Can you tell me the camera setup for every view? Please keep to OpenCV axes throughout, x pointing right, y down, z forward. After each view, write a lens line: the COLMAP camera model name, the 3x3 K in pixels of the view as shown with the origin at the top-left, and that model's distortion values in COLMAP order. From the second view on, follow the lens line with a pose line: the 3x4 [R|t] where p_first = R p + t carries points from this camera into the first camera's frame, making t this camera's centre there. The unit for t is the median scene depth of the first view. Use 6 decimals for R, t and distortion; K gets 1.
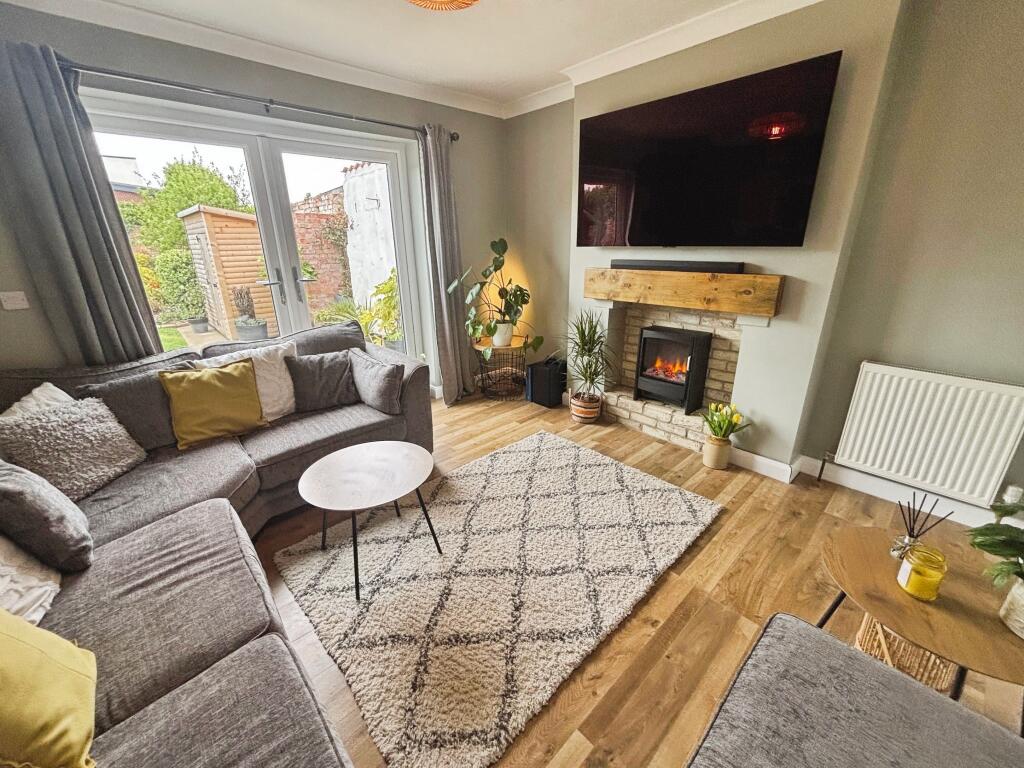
lens RADIAL K [[423.6, 0, 511.5], [0, 423.6, 391.6], [0, 0, 1]] dist [0.003461, -0.000162]
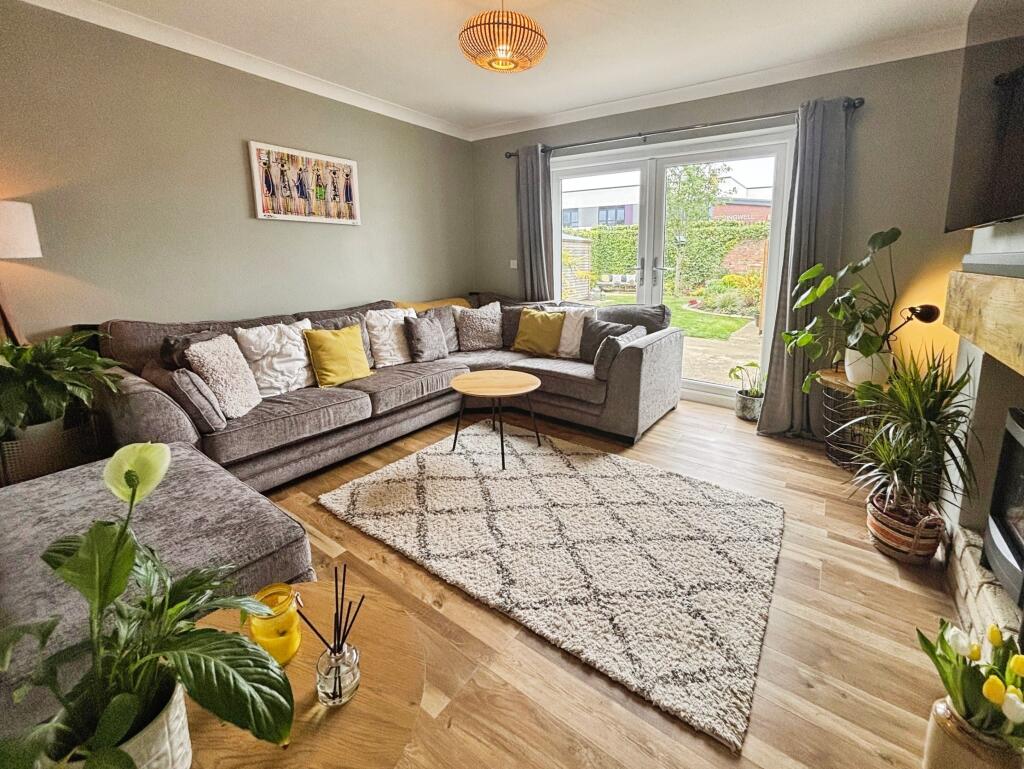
lens RADIAL K [[425.9, 0, 527.4], [0, 425.9, 361.0], [0, 0, 1]] dist [0.000675, -0.000689]
pose [[0.202851, 0.247589, -0.947392, 1.039093], [-0.354098, 0.920580, 0.164764, -0.153263], [0.912944, 0.302047, 0.274412, 0.699868]]
